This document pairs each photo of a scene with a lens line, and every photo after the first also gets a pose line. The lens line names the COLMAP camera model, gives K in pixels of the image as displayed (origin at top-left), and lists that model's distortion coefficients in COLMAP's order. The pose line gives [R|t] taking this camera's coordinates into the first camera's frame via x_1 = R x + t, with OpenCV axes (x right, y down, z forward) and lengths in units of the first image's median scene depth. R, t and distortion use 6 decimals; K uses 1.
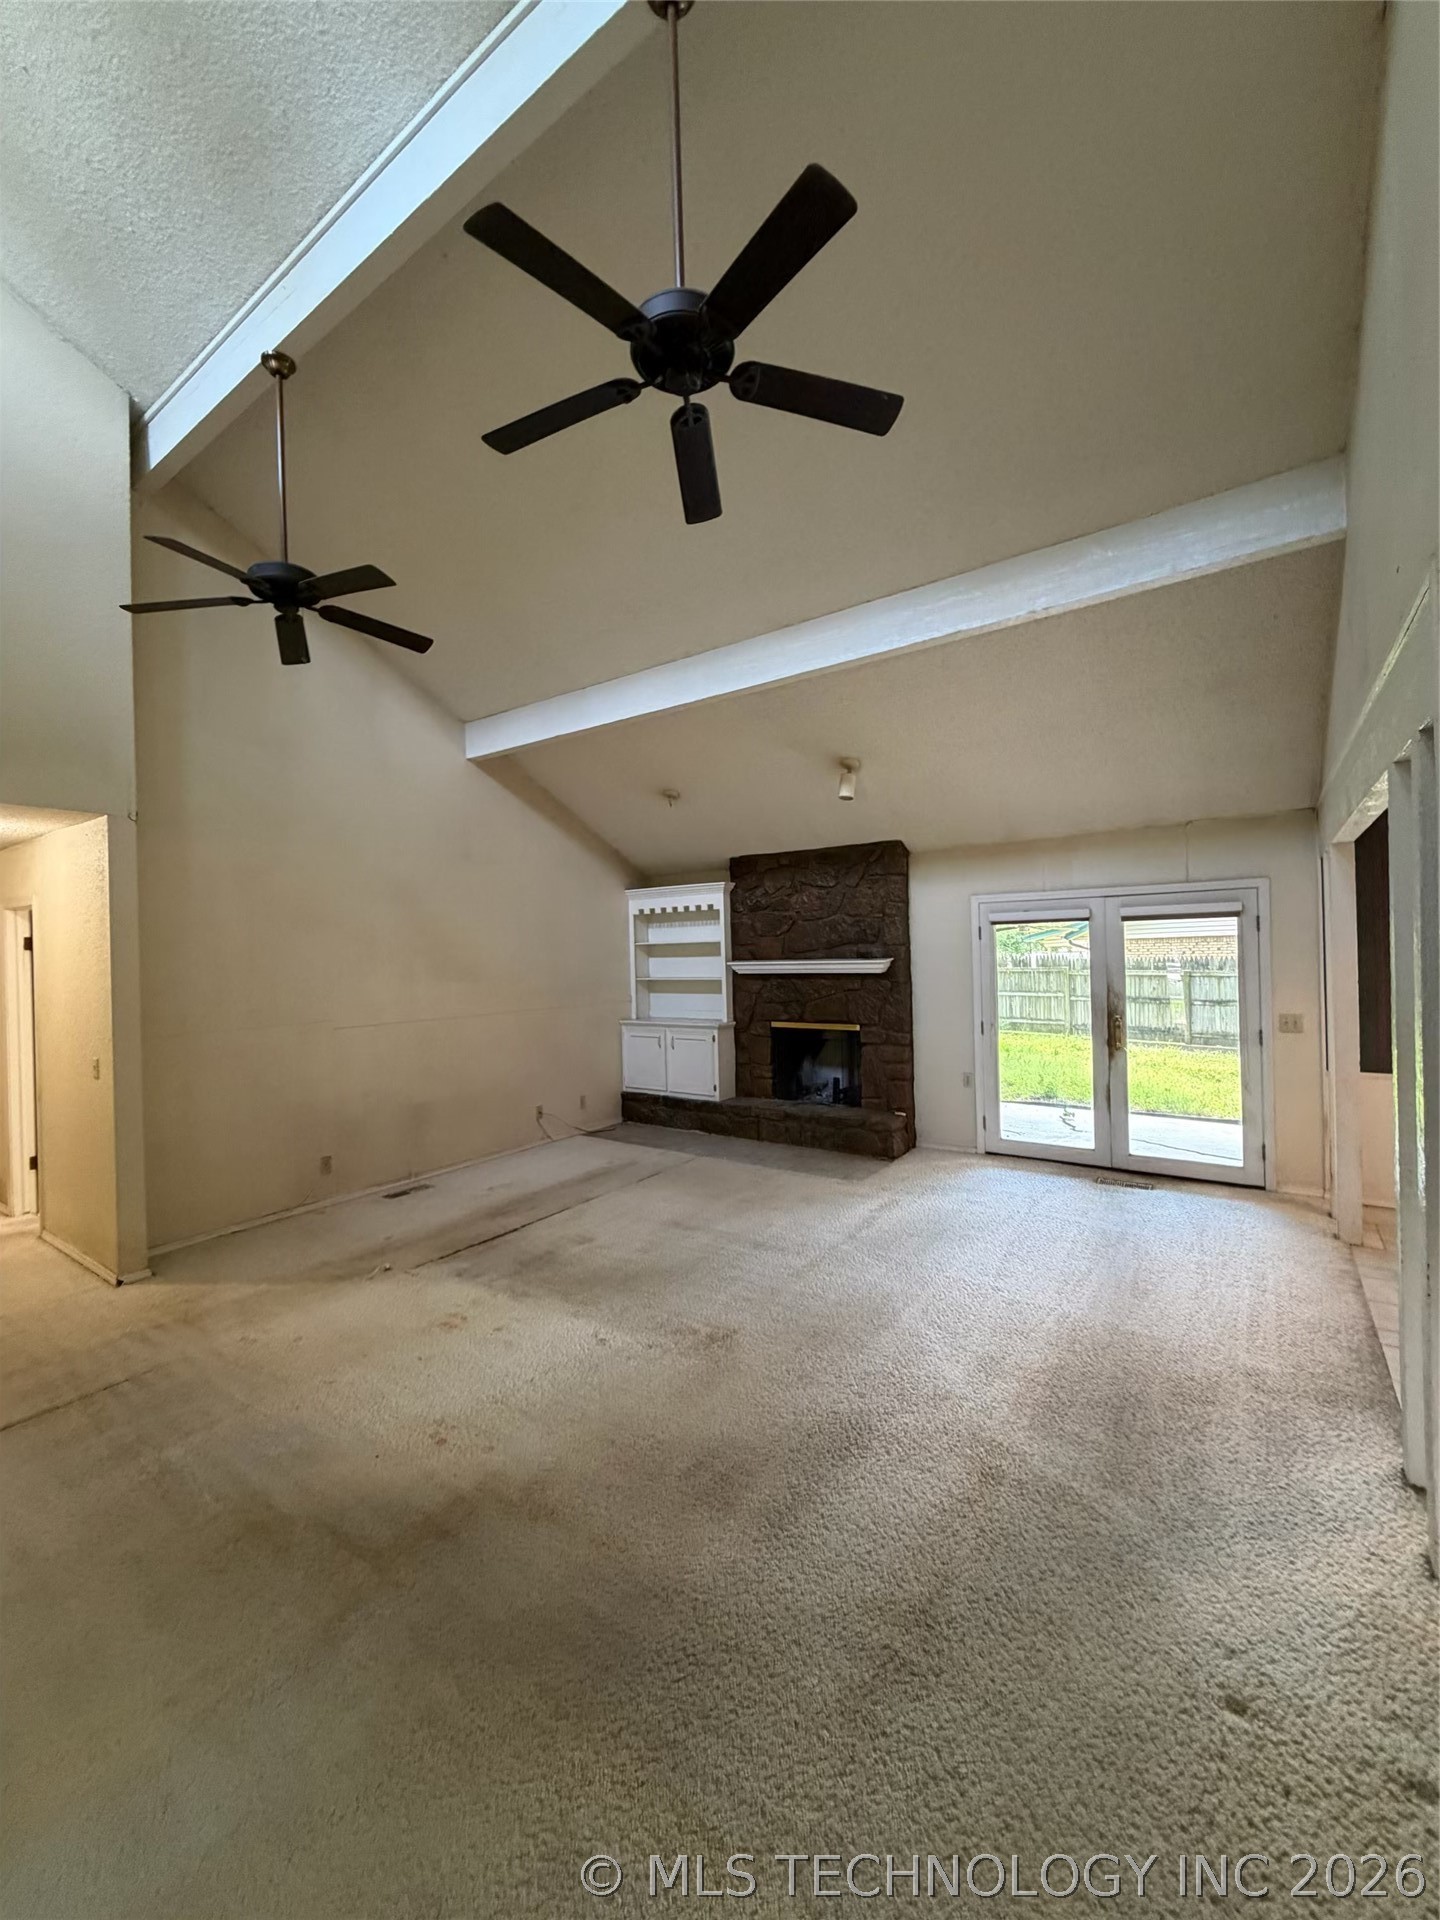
lens RADIAL K [[762.0, 0, 717.4], [0, 762.0, 953.8], [0, 0, 1]] dist [-0.000482, -0.000626]
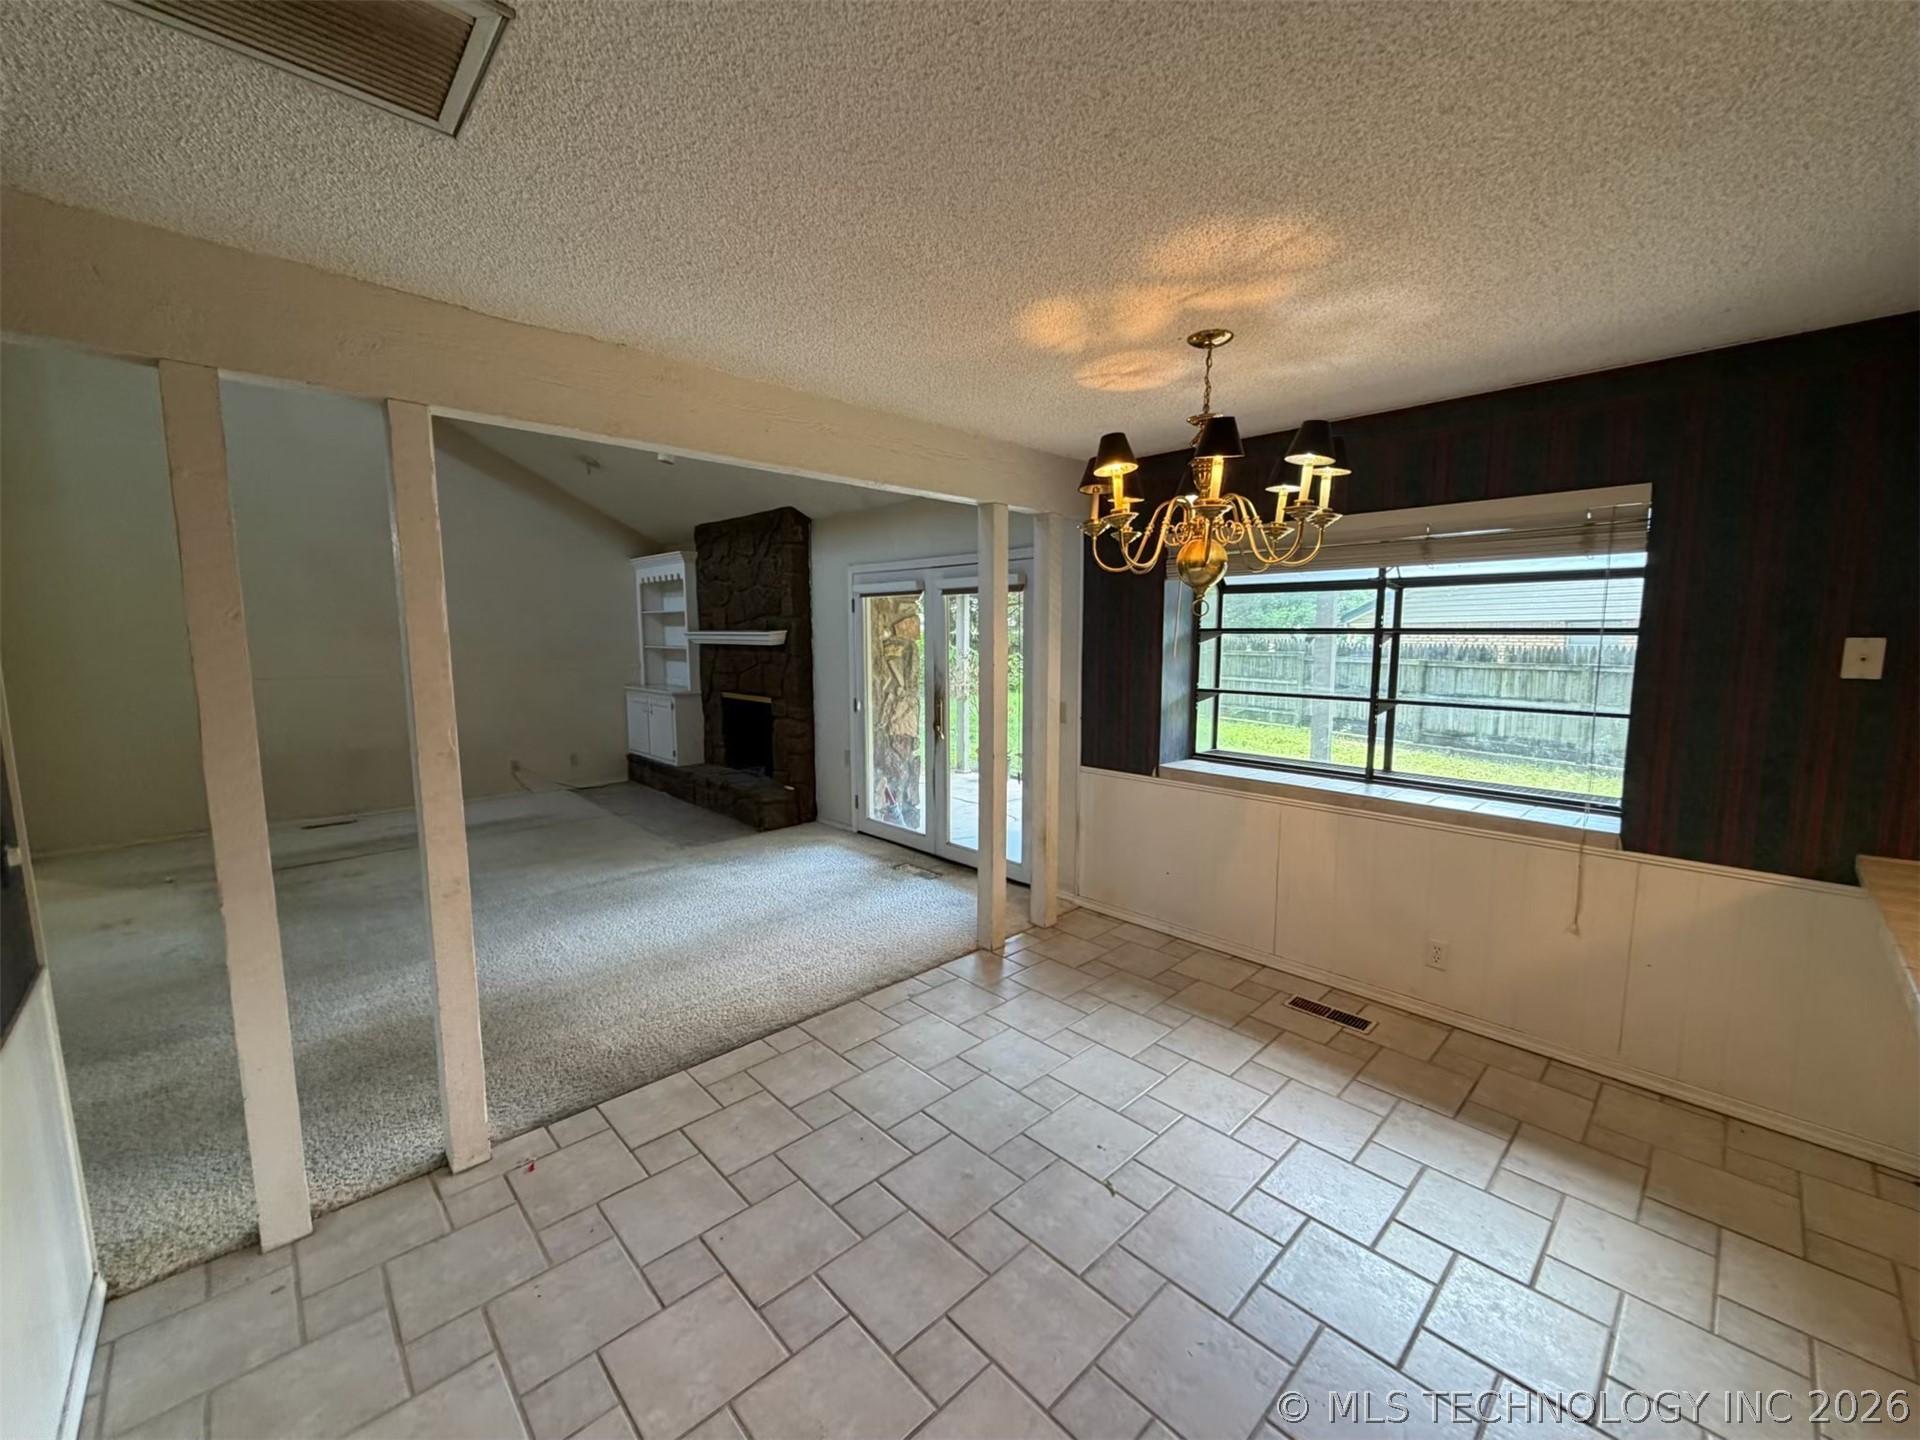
lens RADIAL K [[762.0, 0, 955.4], [0, 762.0, 720.6], [0, 0, 1]] dist [-0.000482, -0.000626]
pose [[0.980043, 0.047343, -0.193064, 0.769188], [-0.024055, 0.992333, 0.121226, -0.004286], [0.197323, -0.114163, 0.973669, 0.096427]]
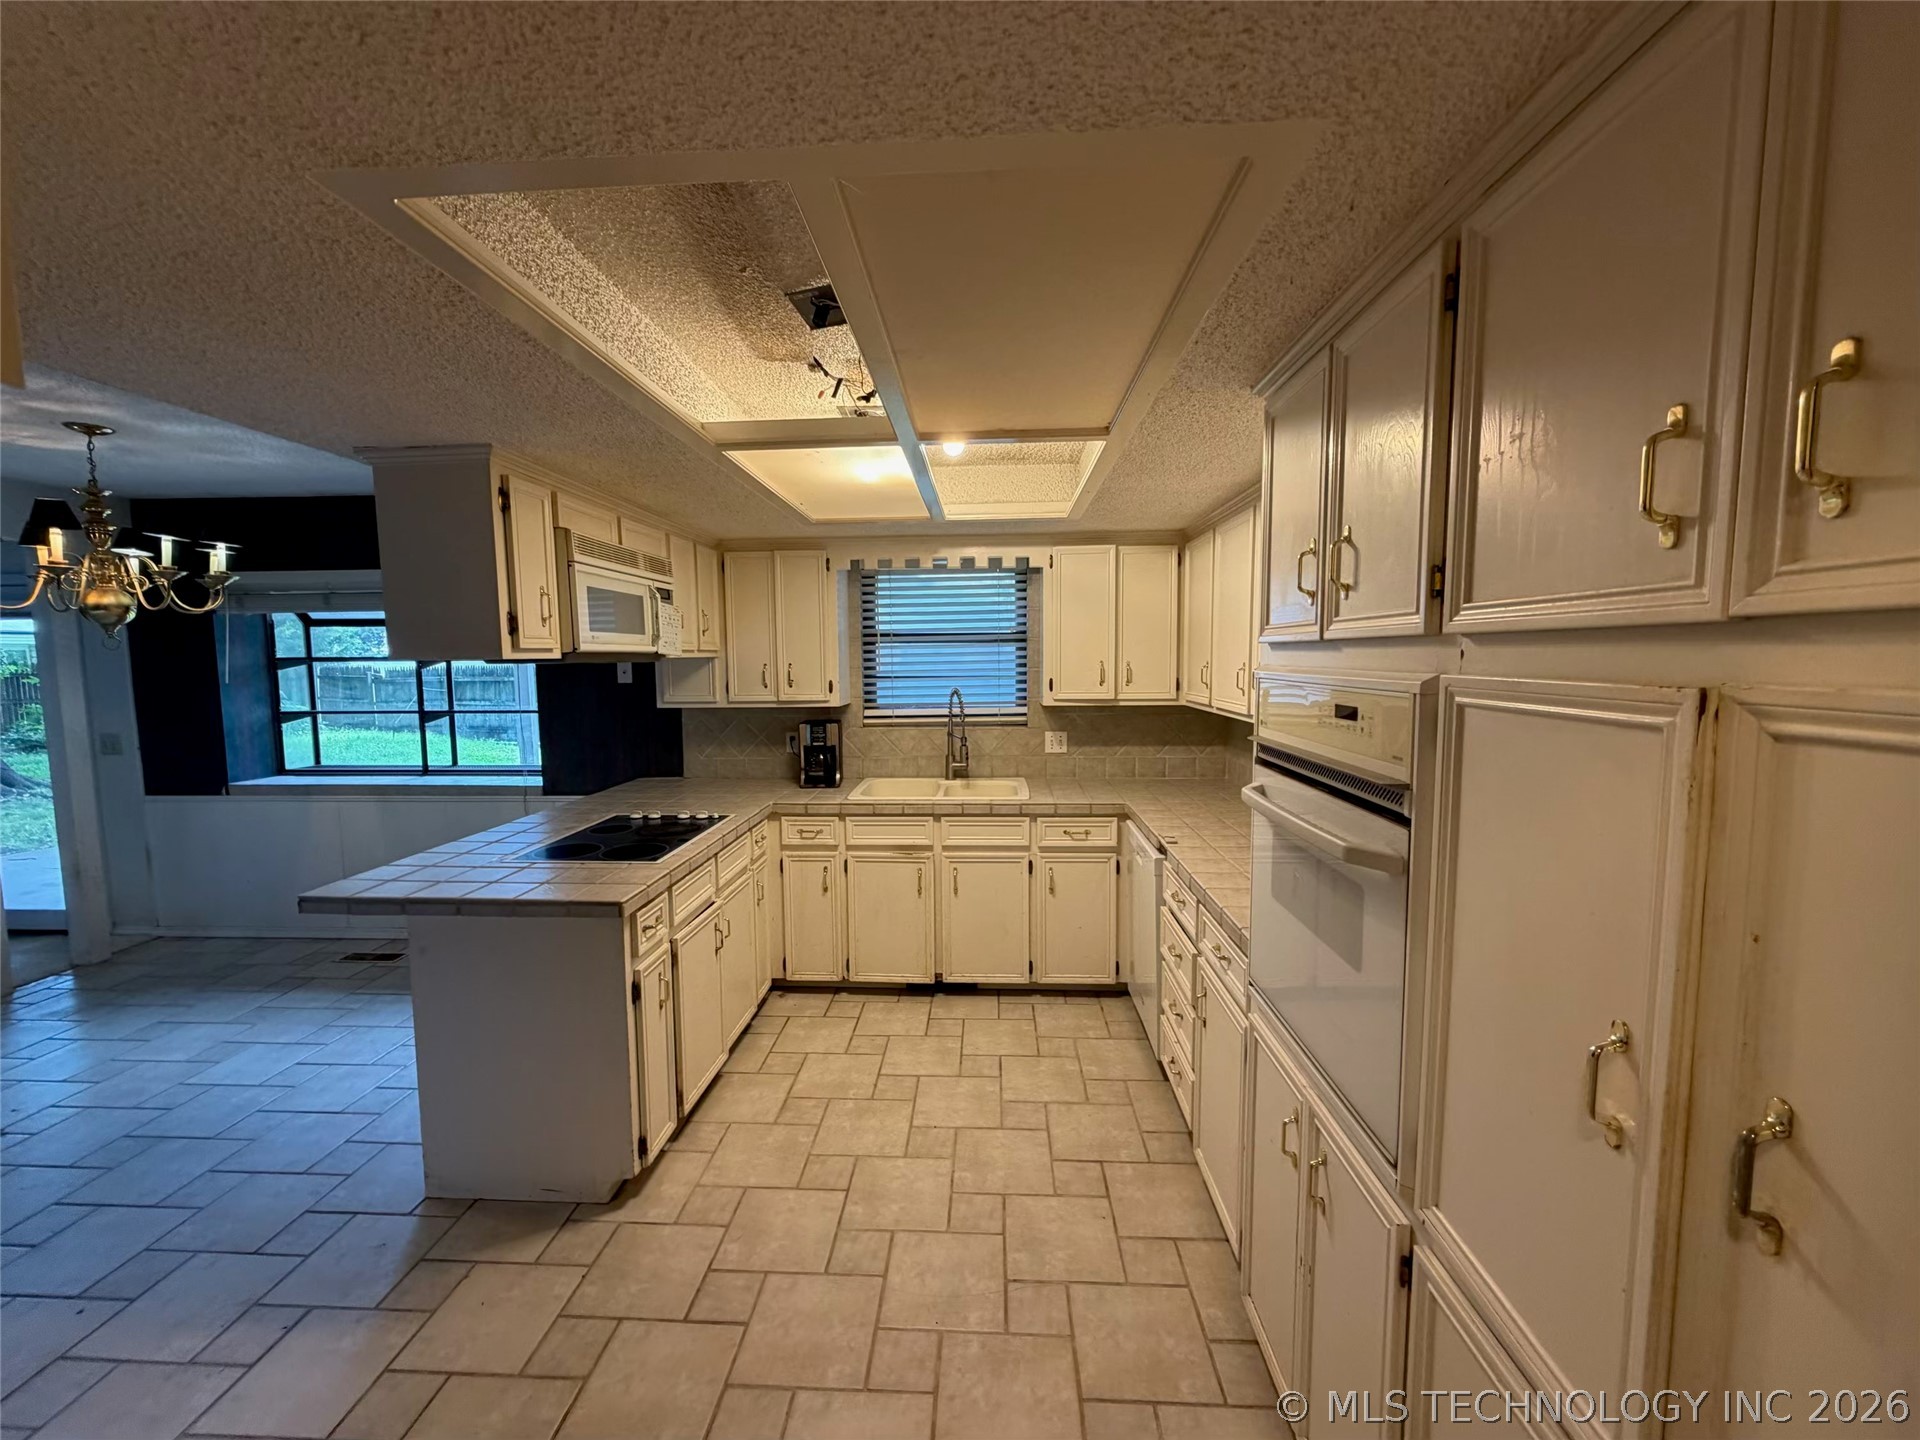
lens RADIAL K [[762.0, 0, 960.7], [0, 762.0, 724.0], [0, 0, 1]] dist [-0.000482, -0.000626]
pose [[0.846101, -0.032227, 0.532047, 1.058814], [-0.011883, 0.996782, 0.079275, -0.012519], [-0.532890, -0.073398, 0.842995, -0.241039]]
